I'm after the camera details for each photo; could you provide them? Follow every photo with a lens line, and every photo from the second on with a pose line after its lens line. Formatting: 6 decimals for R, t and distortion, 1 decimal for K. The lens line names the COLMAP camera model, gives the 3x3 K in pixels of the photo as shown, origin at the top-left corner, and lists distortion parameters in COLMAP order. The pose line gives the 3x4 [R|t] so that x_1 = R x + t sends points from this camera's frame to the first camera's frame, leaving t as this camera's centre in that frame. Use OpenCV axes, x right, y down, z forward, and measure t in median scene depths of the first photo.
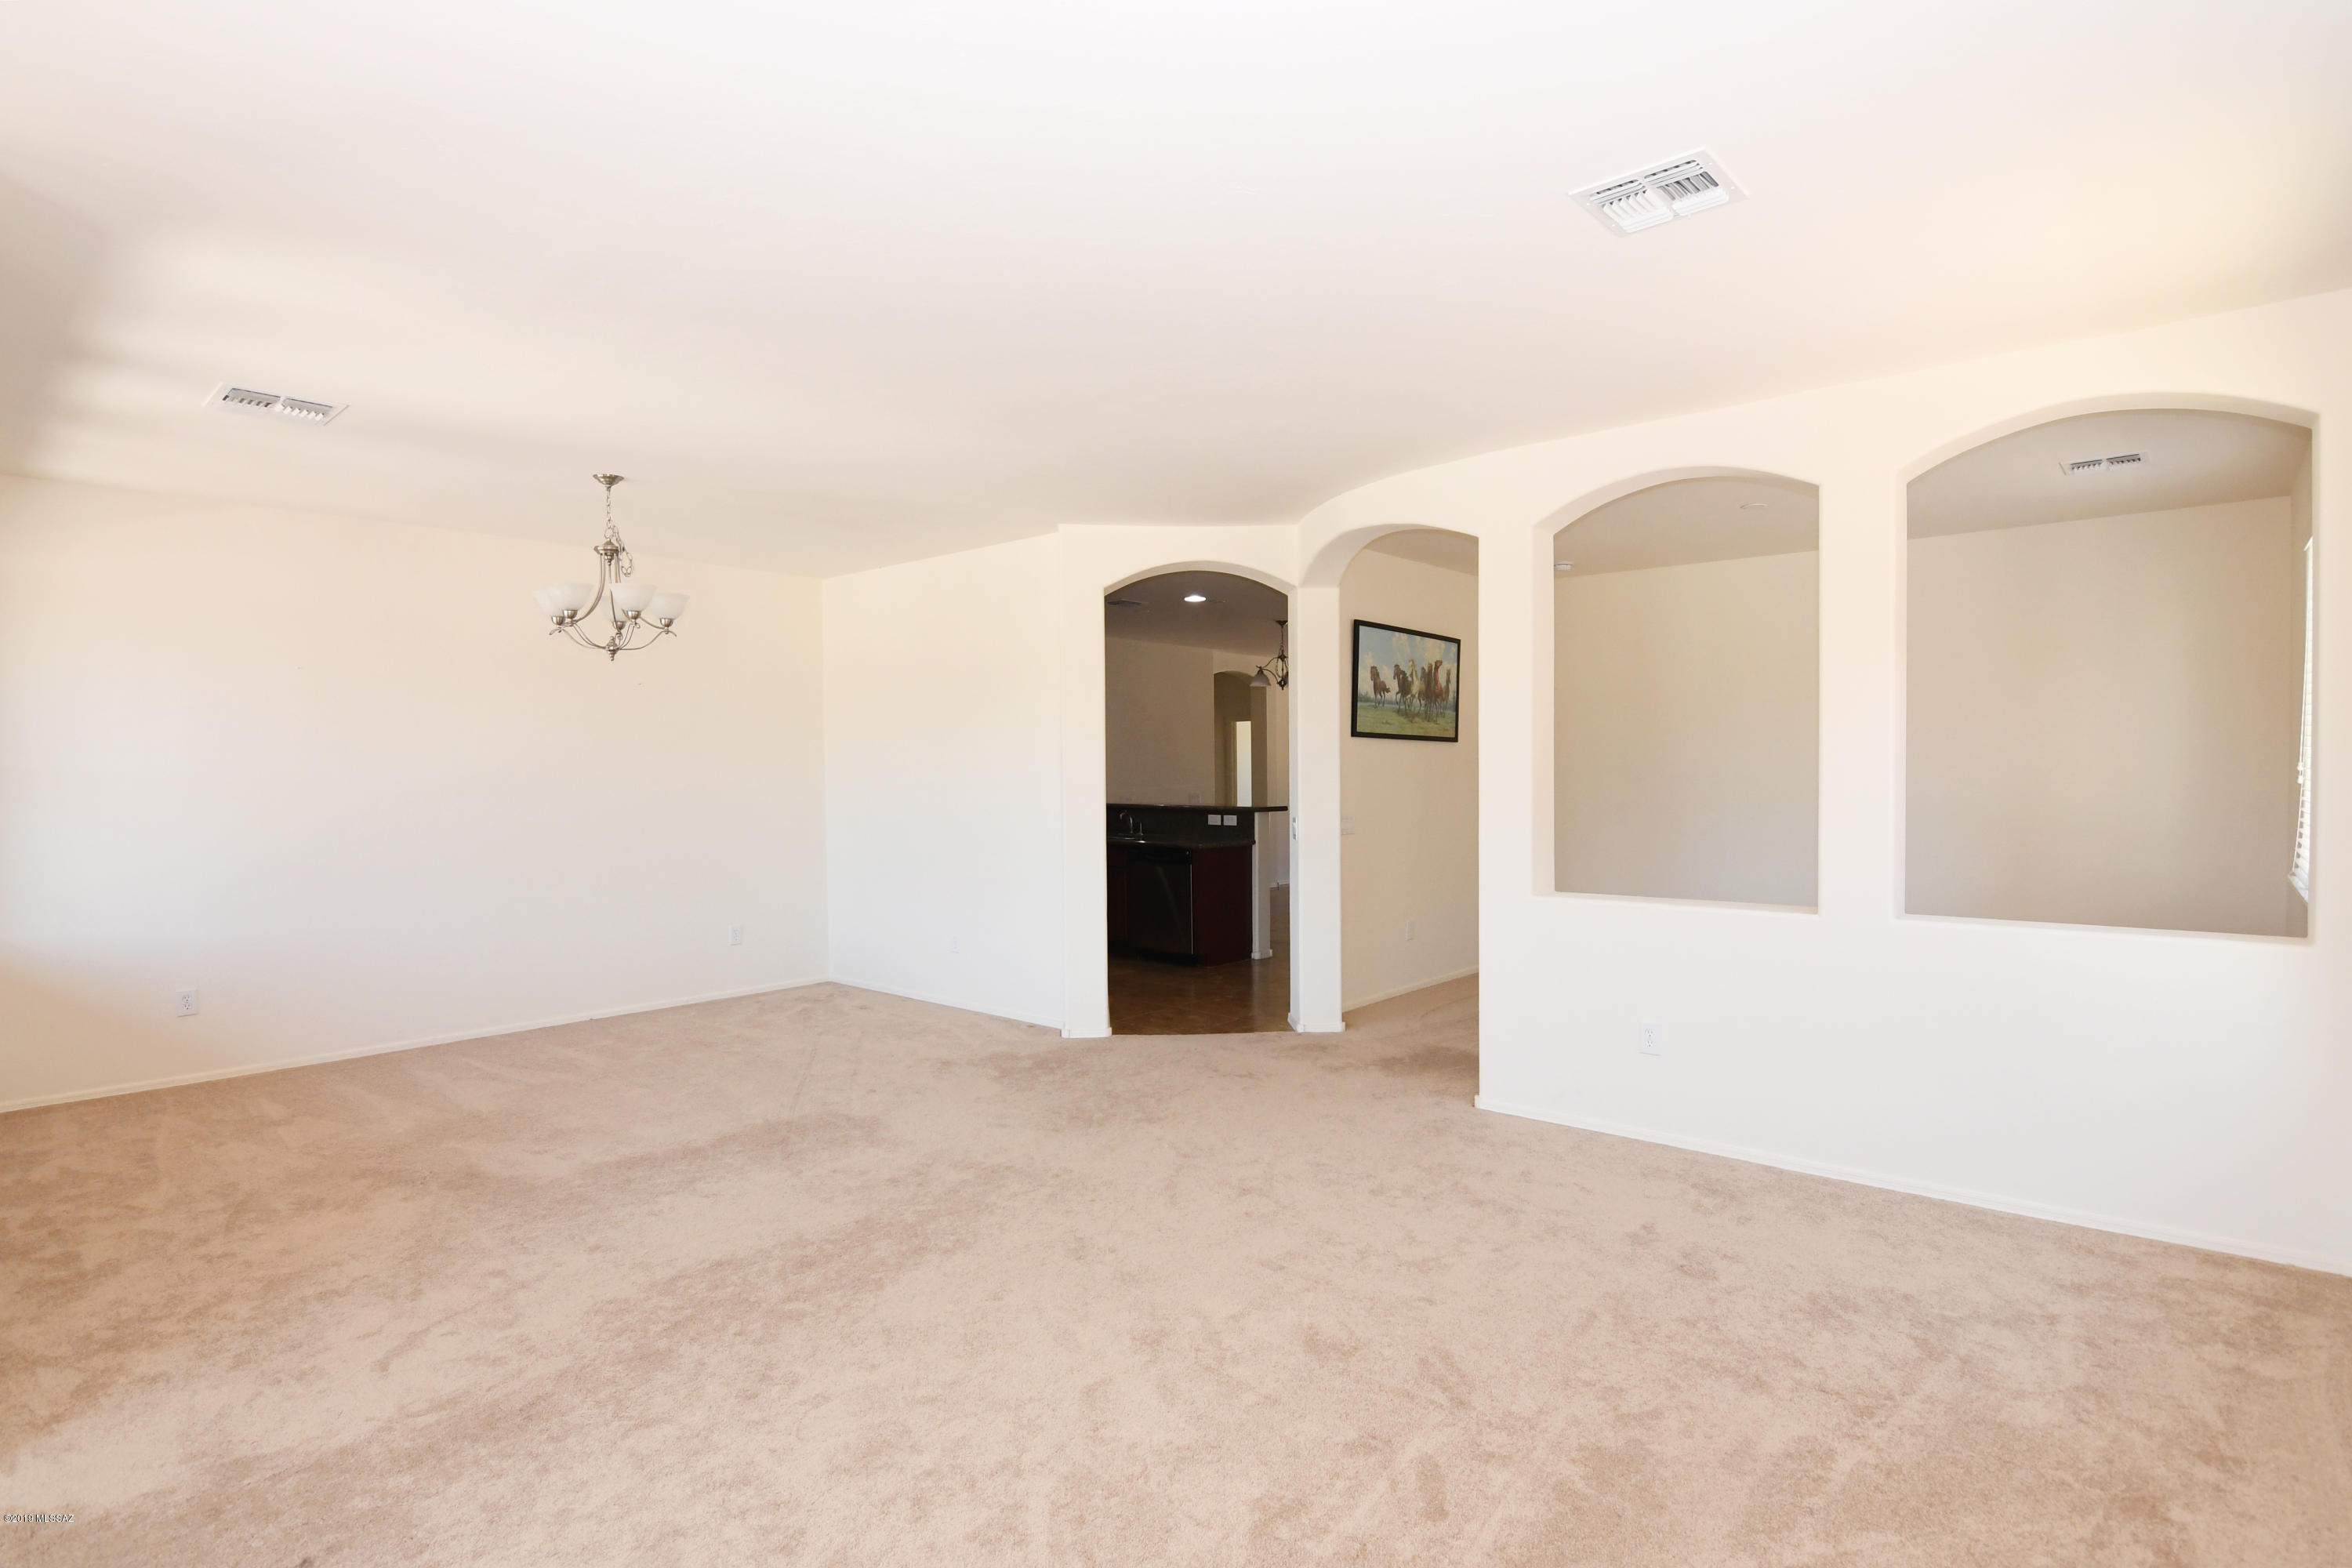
lens RADIAL K [[1165.6, 0, 1130.7], [0, 1165.6, 821.9], [0, 0, 1]] dist [-0.019615, -0.006518]
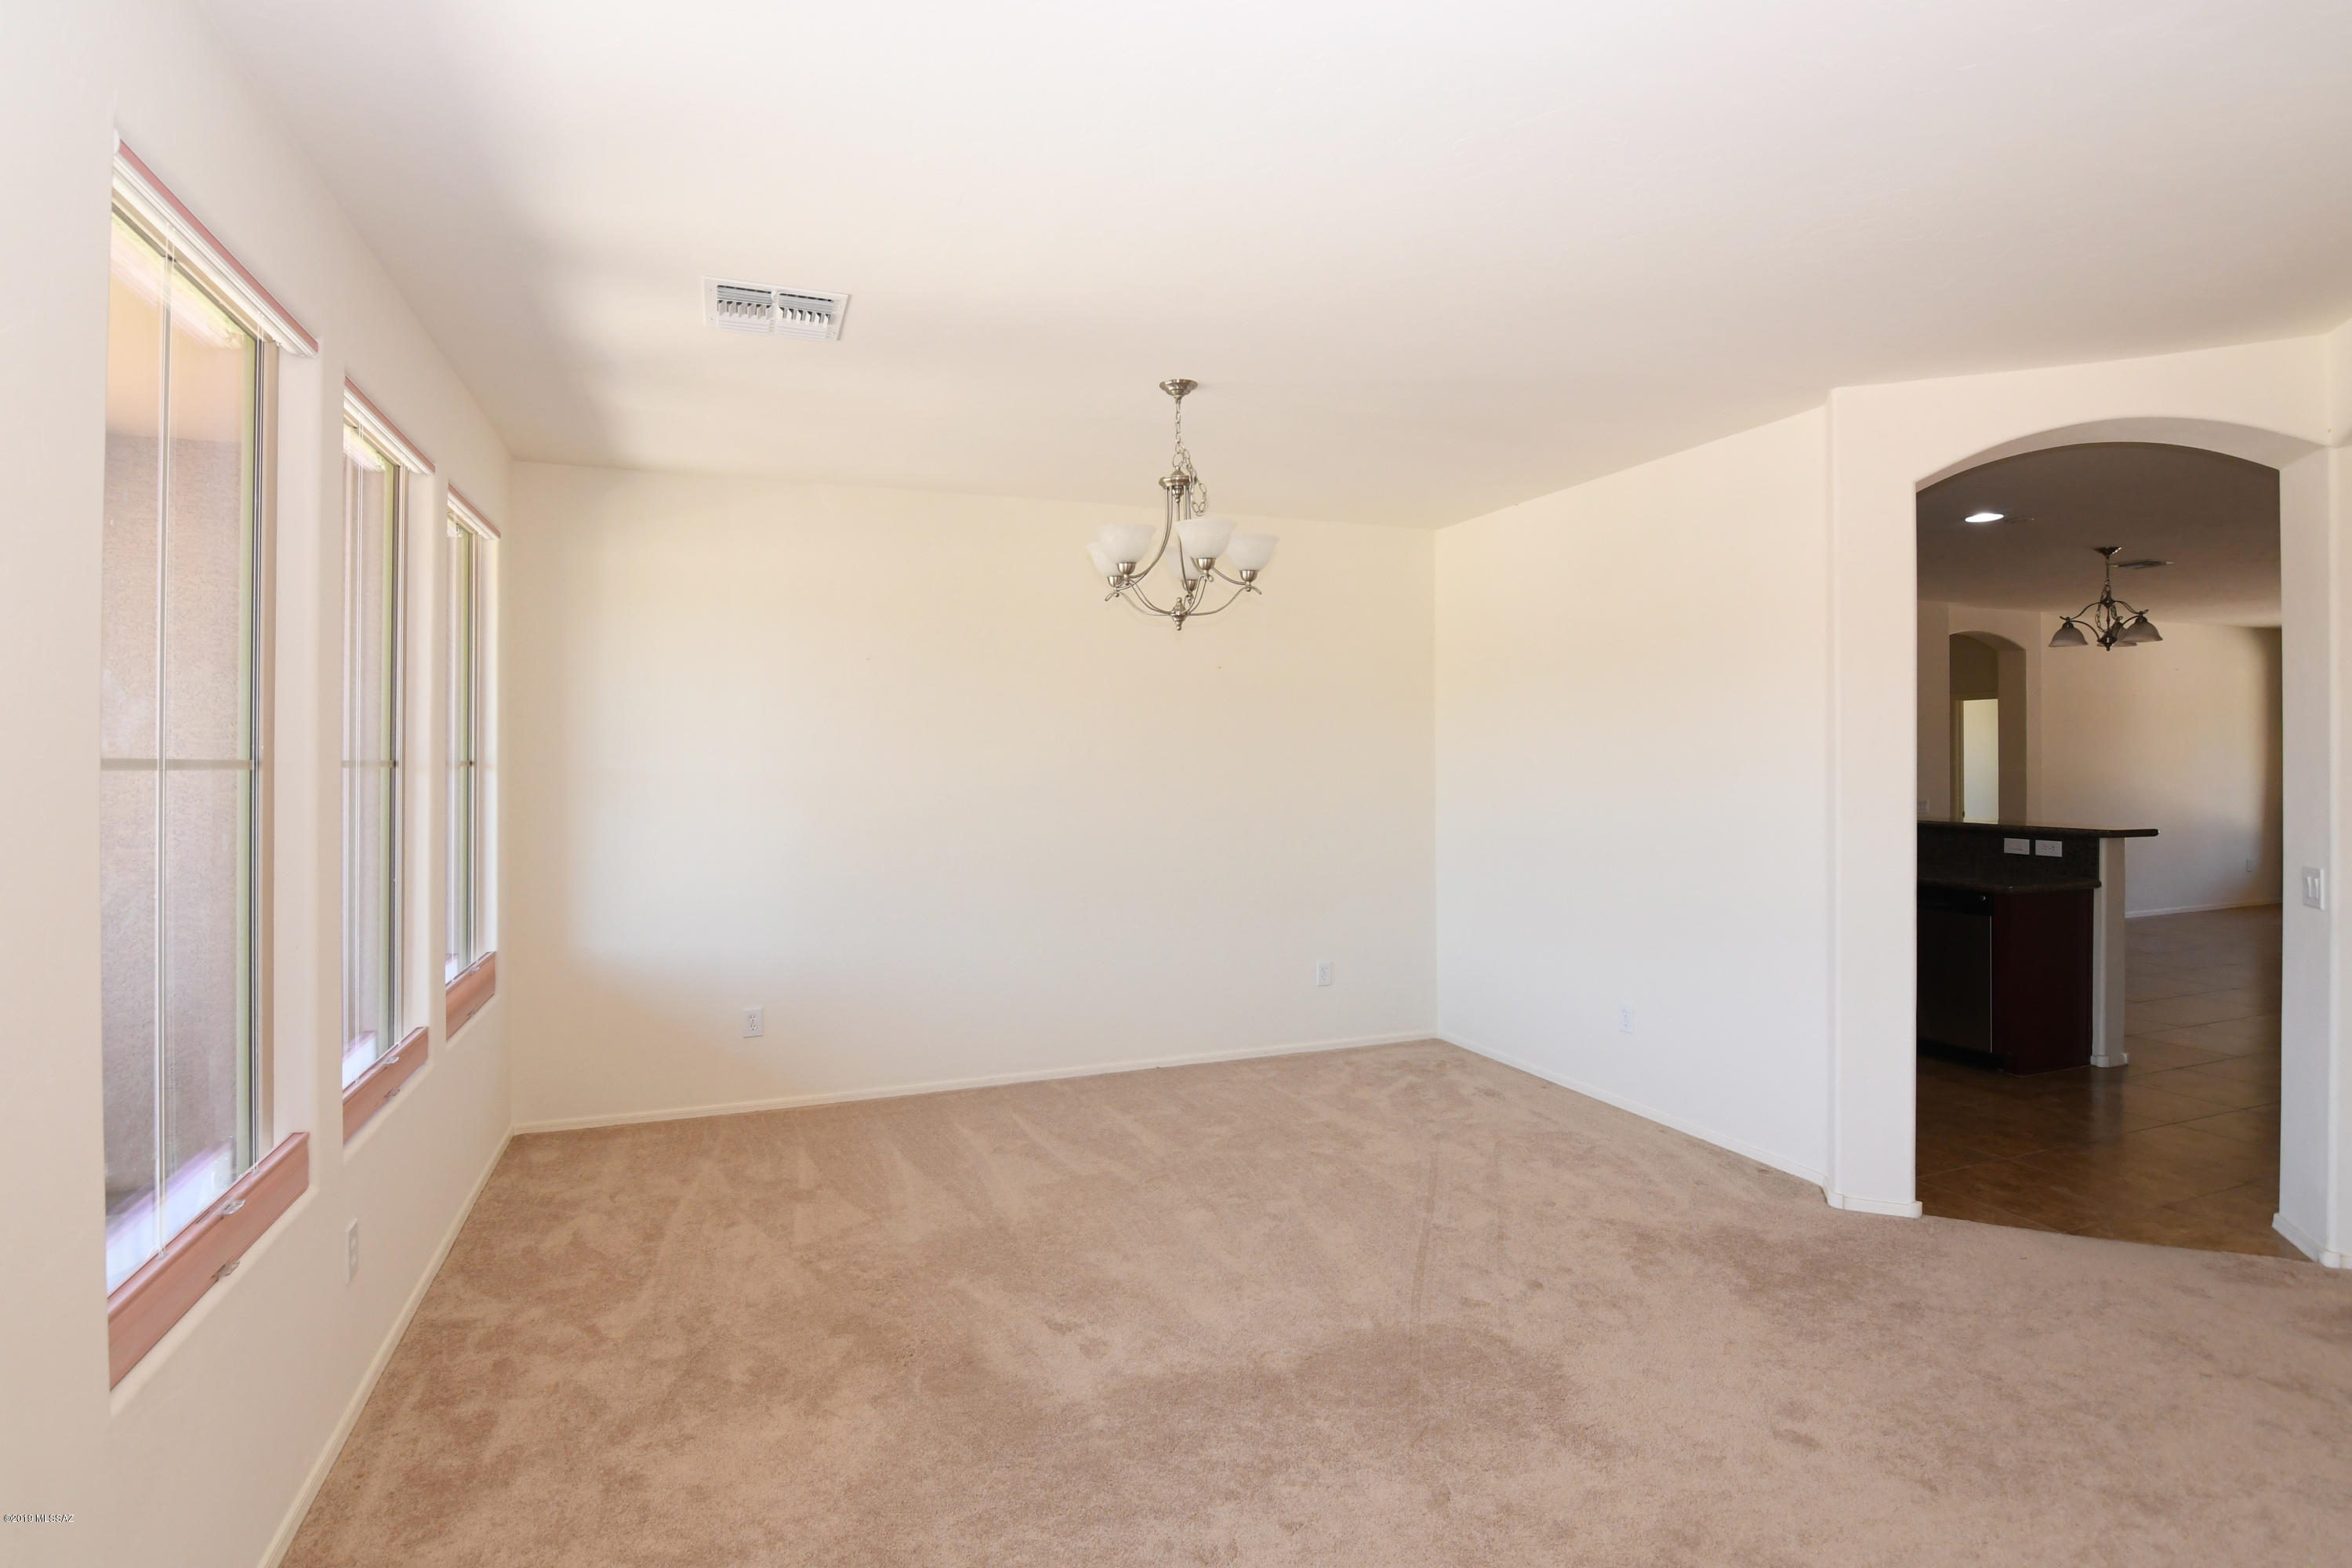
lens RADIAL K [[1149.7, 0, 1165.3], [0, 1149.7, 771.9], [0, 0, 1]] dist [0.000050, -0.000421]
pose [[0.897942, 0.006721, -0.440062, -0.125777], [-0.020726, 0.999420, -0.027027, -0.027178], [0.439625, 0.033390, 0.897561, 0.326702]]
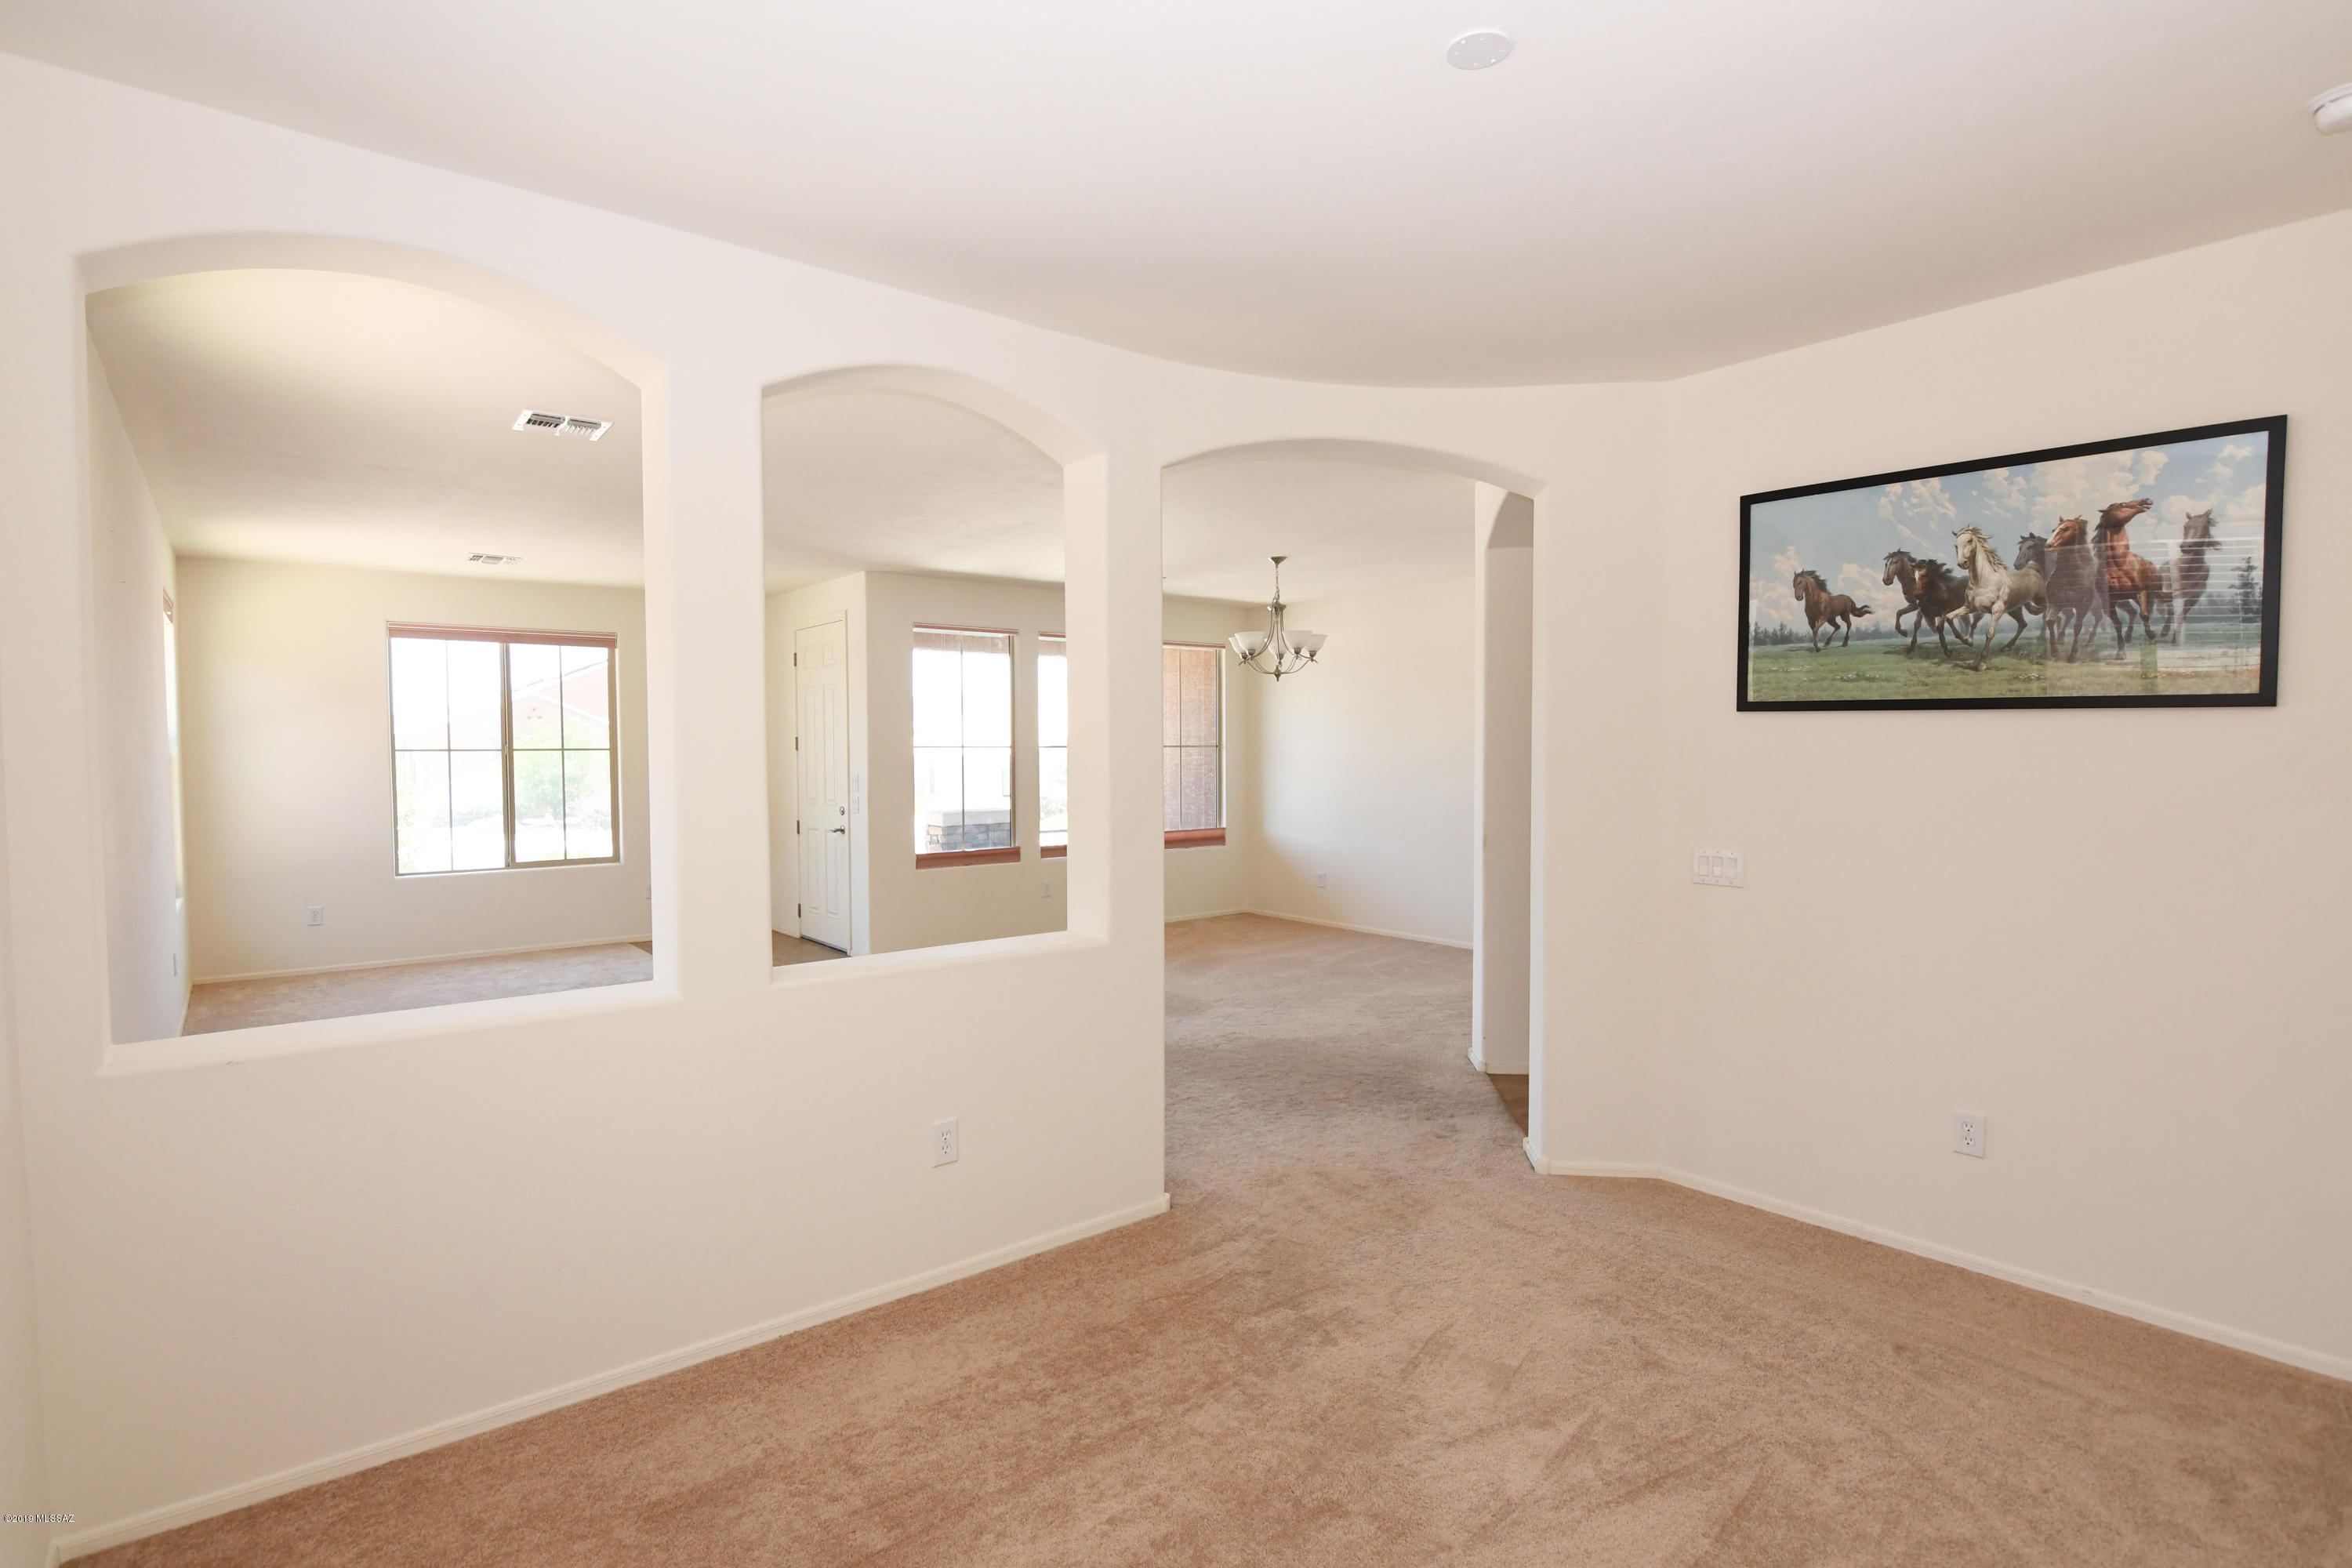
lens RADIAL K [[1149.7, 0, 1165.3], [0, 1149.7, 771.9], [0, 0, 1]] dist [0.000050, -0.000421]
pose [[-0.161771, 0.027569, -0.986443, 0.994988], [-0.047496, 0.998234, 0.035688, -0.066324], [0.985685, 0.052625, -0.160176, 1.064325]]
